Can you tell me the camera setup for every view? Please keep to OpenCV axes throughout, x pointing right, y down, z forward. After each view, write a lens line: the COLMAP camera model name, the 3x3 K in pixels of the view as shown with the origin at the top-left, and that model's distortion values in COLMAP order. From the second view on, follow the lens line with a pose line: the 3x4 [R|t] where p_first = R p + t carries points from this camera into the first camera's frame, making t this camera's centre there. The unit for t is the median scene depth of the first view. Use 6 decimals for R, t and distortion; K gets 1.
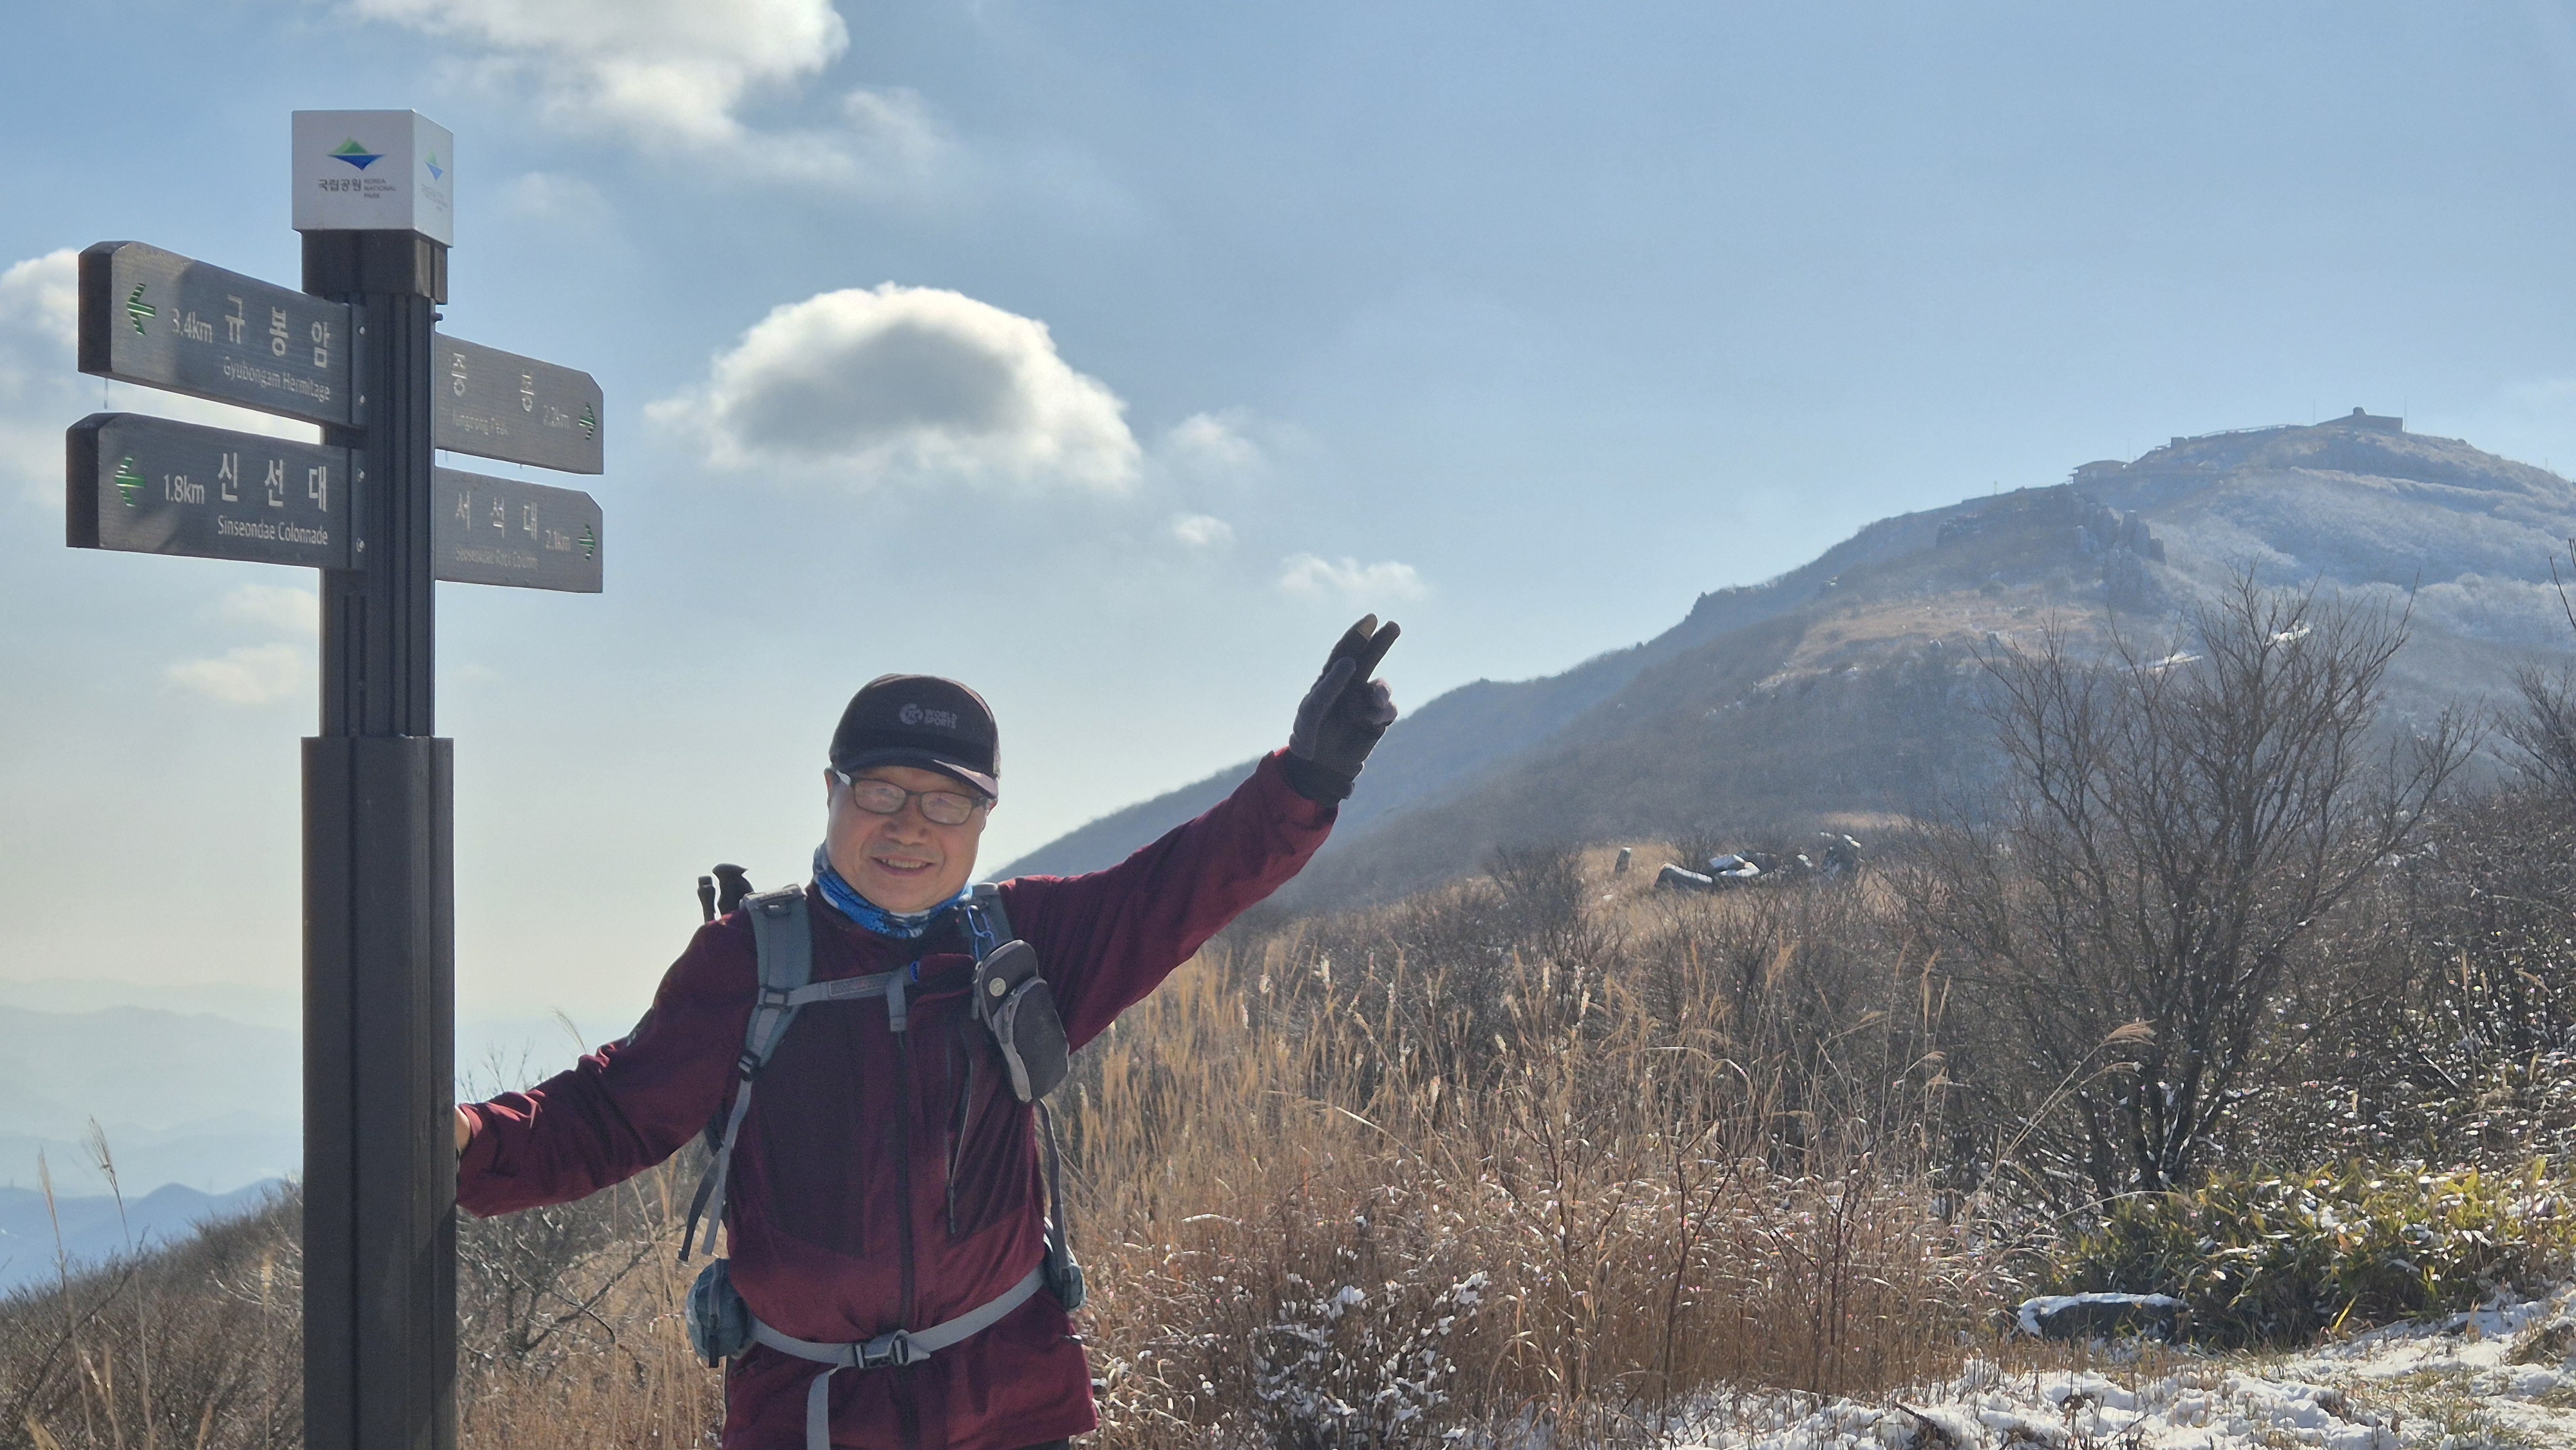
lens RADIAL K [[1673.6, 0, 1288.5], [0, 1673.6, 730.8], [0, 0, 1]] dist [0.000940, 0.001512]
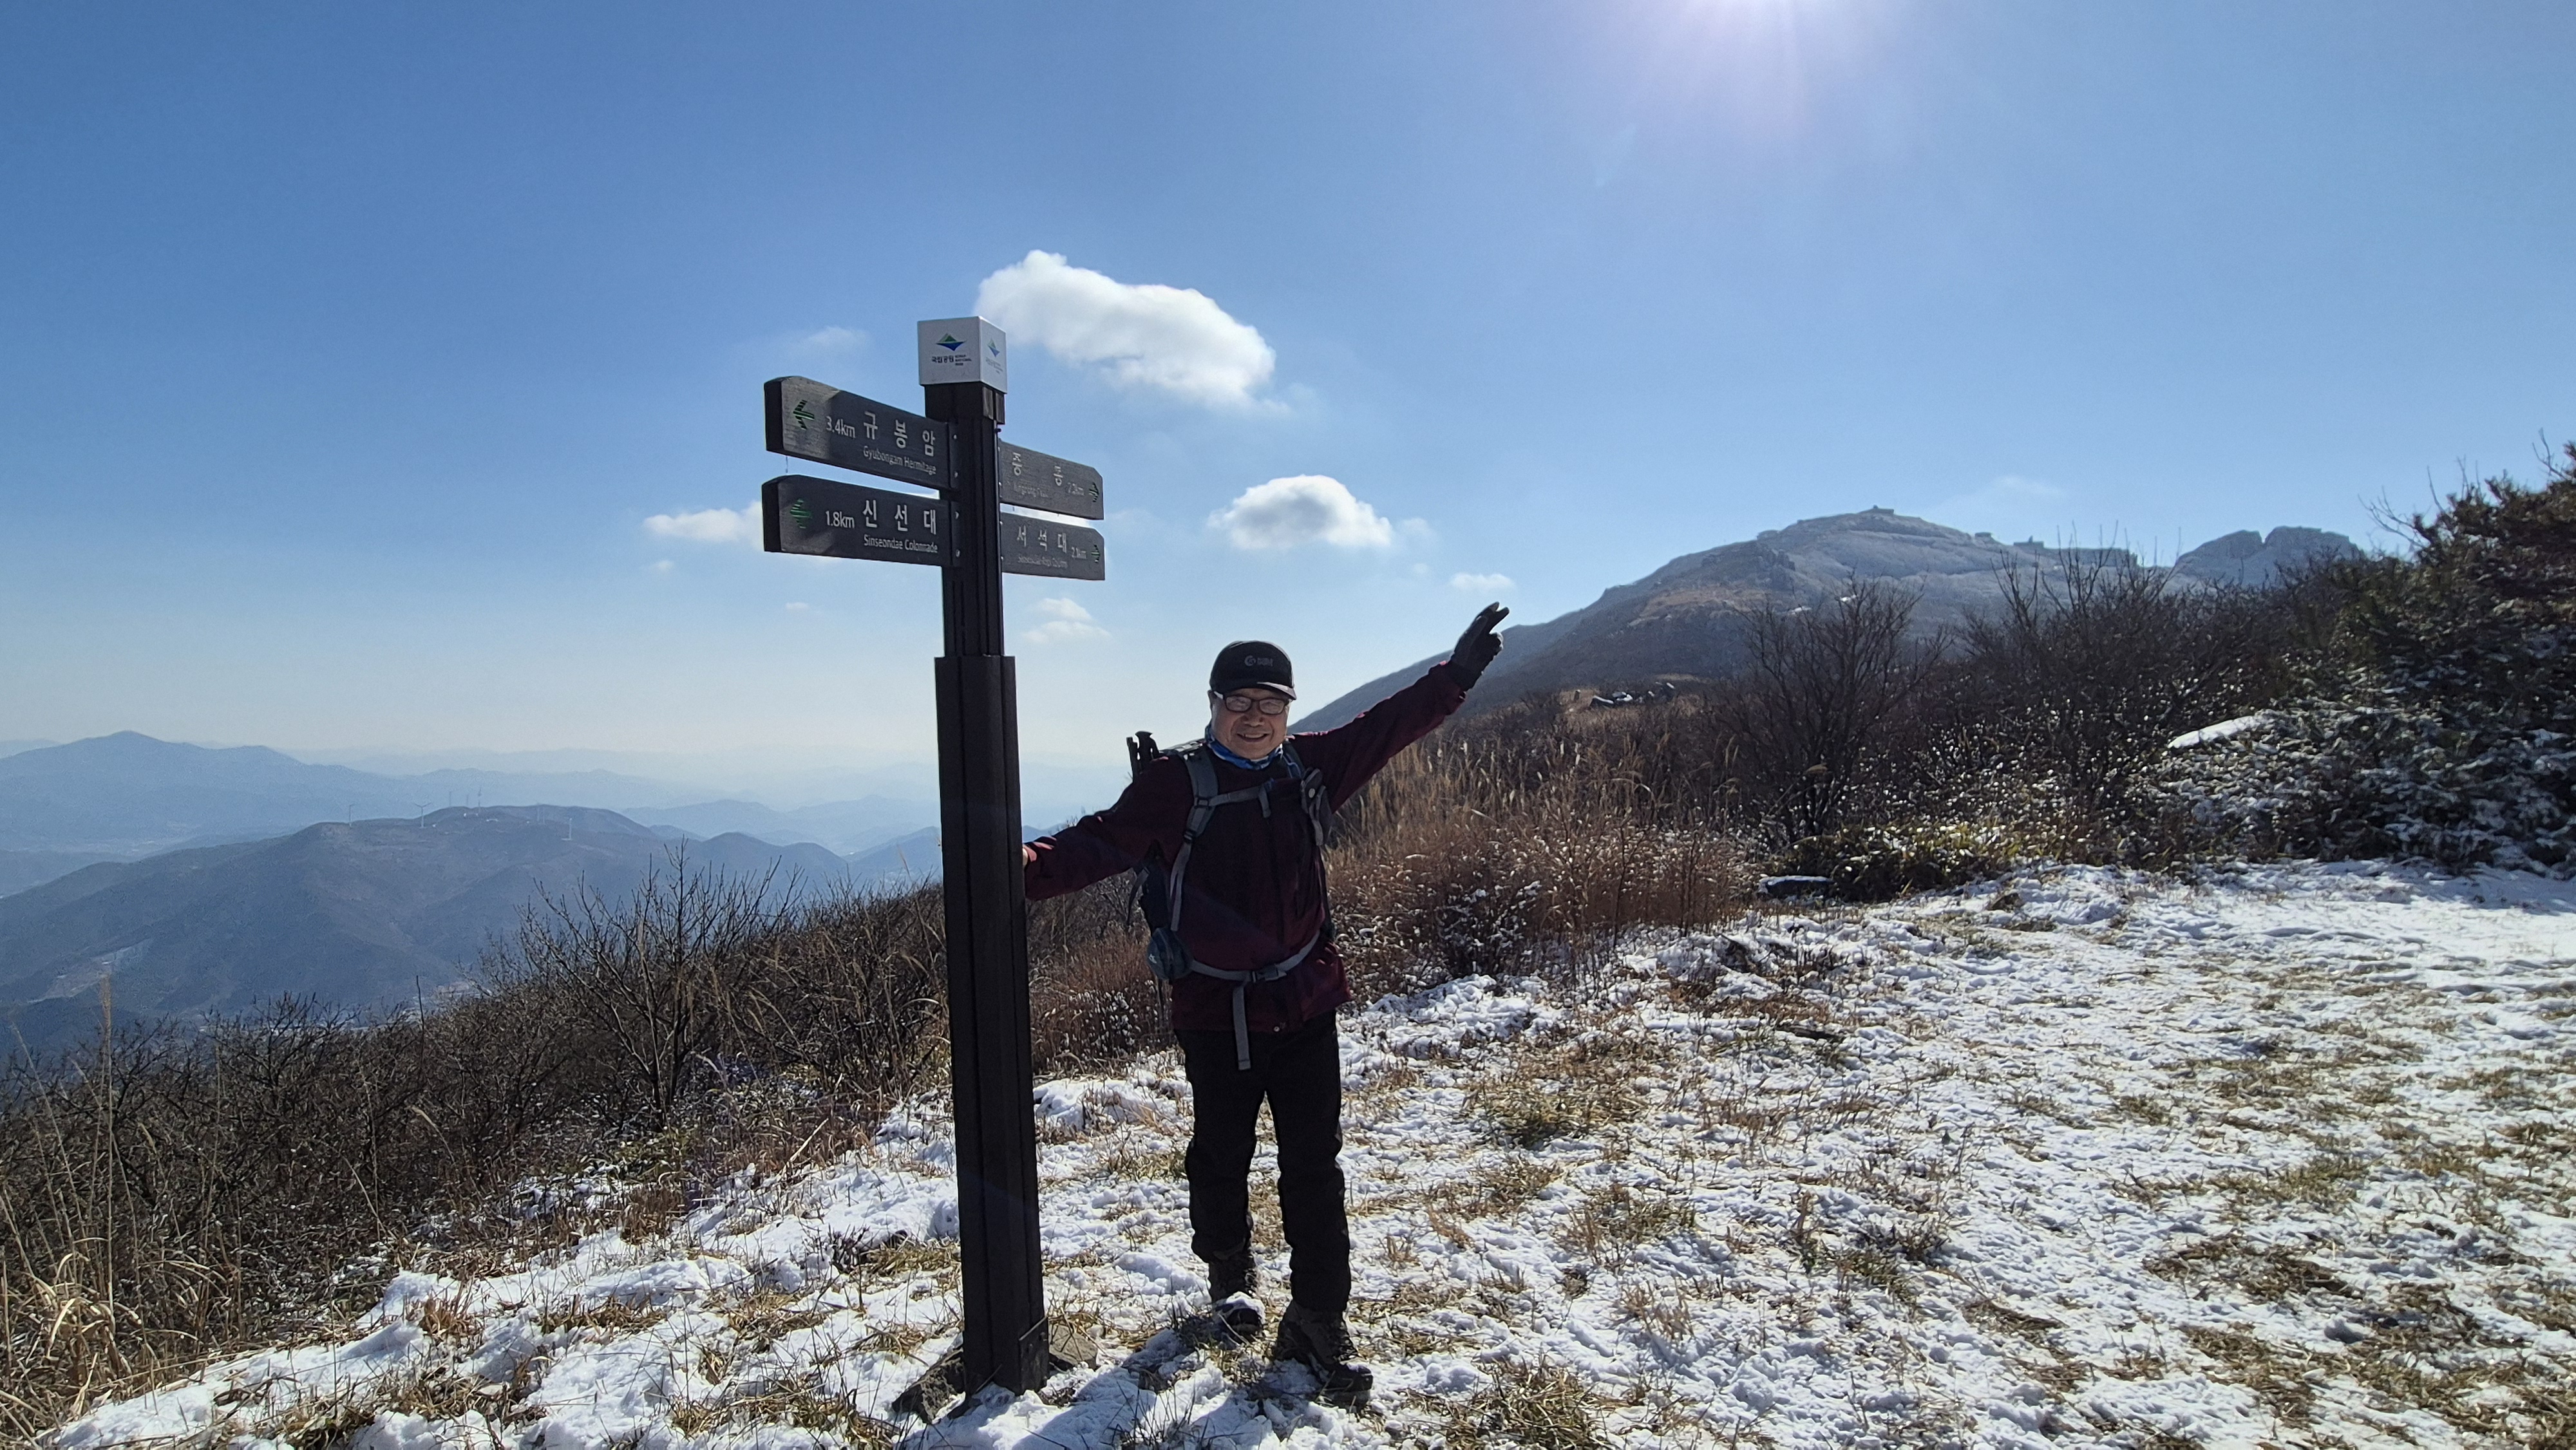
lens RADIAL K [[1040.3, 0, 1295.3], [0, 1040.3, 731.3], [0, 0, 1]] dist [0.001147, 0.000047]
pose [[0.986133, -0.011231, -0.165576, 0.030959], [0.025546, 0.996089, 0.084578, -0.008941], [0.163979, -0.087635, 0.982564, -0.484441]]
